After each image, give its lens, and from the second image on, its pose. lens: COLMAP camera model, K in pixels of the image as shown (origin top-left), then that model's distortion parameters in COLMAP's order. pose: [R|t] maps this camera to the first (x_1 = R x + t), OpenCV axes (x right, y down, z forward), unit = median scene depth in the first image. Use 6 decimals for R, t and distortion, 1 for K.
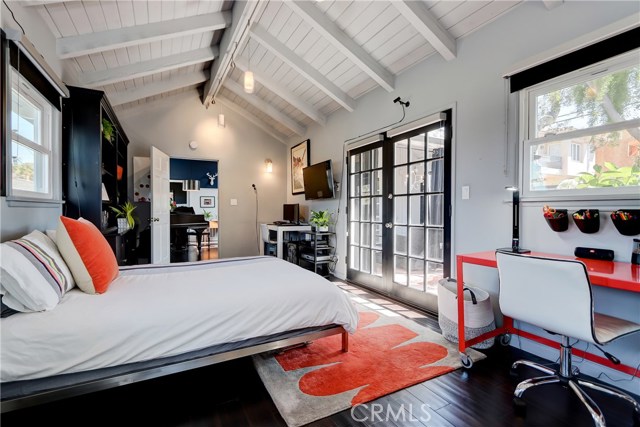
lens RADIAL K [[292.6, 0, 320.4], [0, 292.6, 213.6], [0, 0, 1]] dist [0.000405, -0.003329]
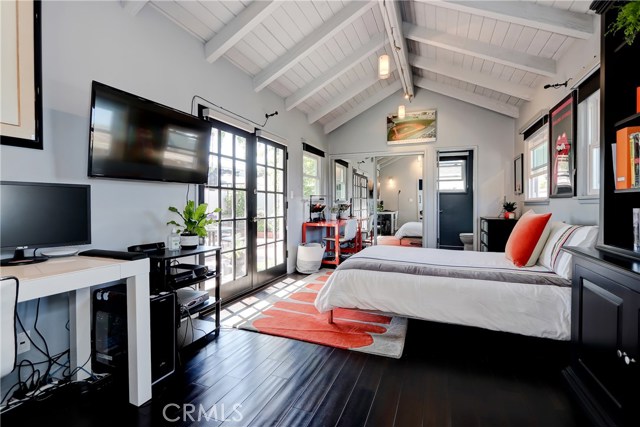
lens RADIAL K [[292.6, 0, 320.3], [0, 292.6, 208.2], [0, 0, 1]] dist [0.000405, -0.003329]
pose [[-0.634122, -0.007931, 0.773193, -0.684344], [0.012843, 0.999701, 0.020787, -0.017981], [-0.773127, 0.023111, -0.633830, 1.432512]]
